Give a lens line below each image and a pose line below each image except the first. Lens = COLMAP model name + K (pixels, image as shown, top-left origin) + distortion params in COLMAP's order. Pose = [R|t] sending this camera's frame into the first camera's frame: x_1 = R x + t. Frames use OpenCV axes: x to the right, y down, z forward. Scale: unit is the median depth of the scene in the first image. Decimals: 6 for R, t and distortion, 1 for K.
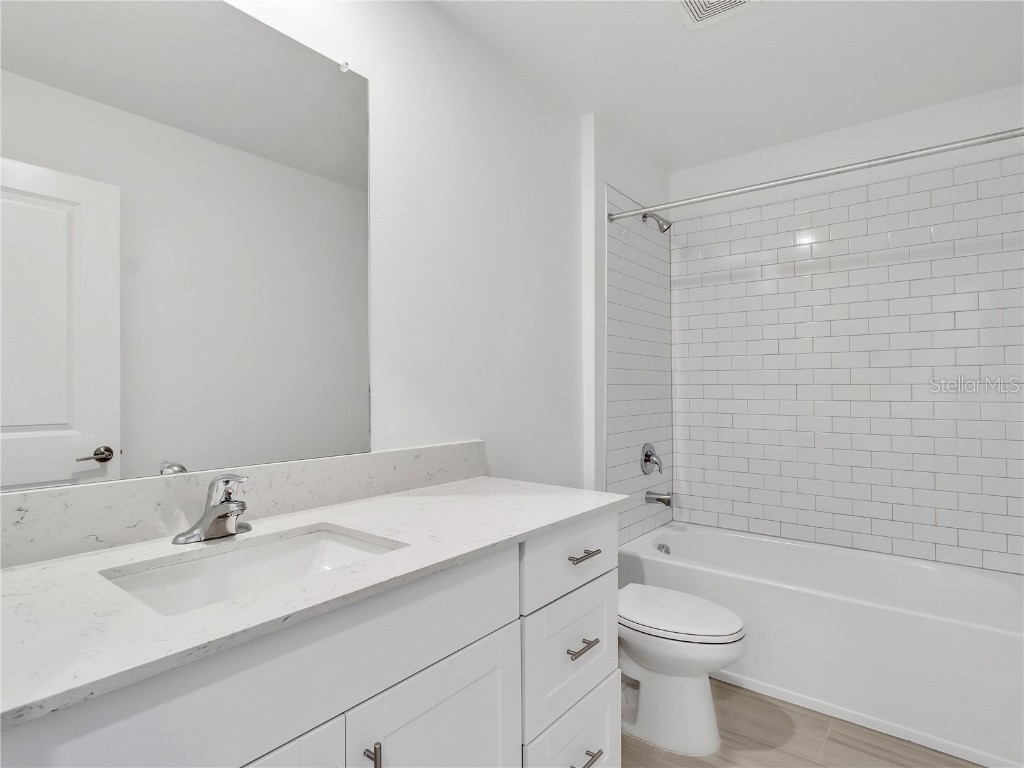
lens RADIAL K [[552.8, 0, 515.0], [0, 552.8, 382.9], [0, 0, 1]] dist [-0.001267, -0.003039]
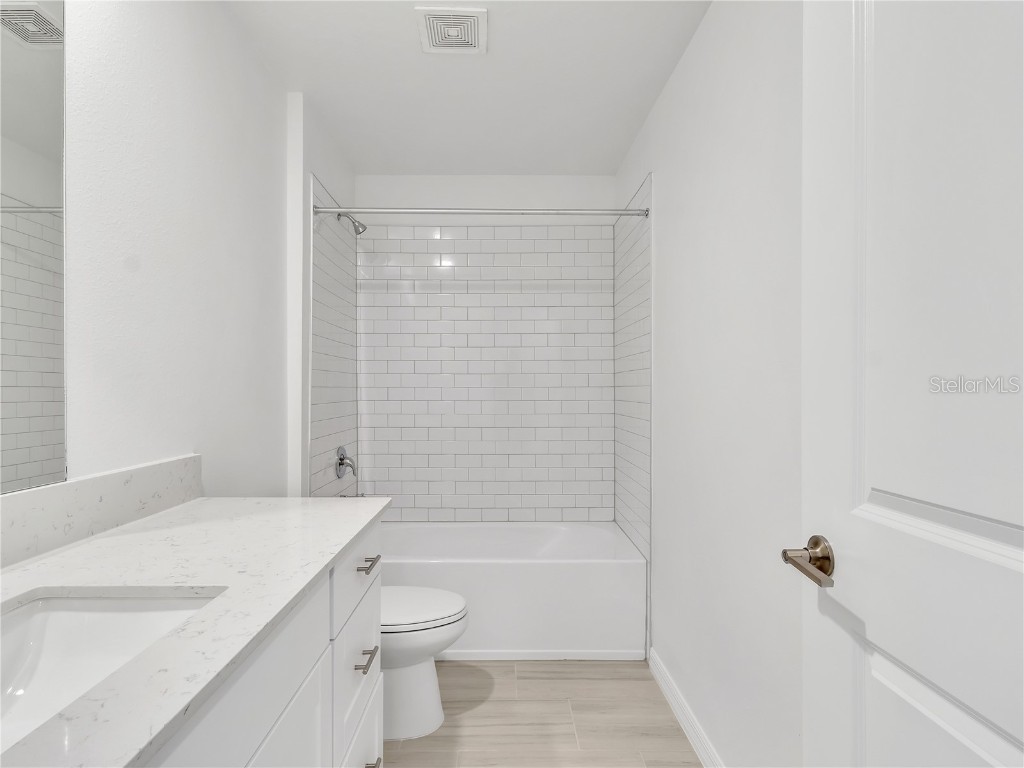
lens RADIAL K [[552.8, 0, 515.4], [0, 552.8, 388.8], [0, 0, 1]] dist [-0.001267, -0.003039]
pose [[0.770248, 0.000701, 0.637744, -0.189709], [-0.004623, 0.999979, 0.004484, 0.000966], [-0.637728, -0.006402, 0.770235, 0.060649]]
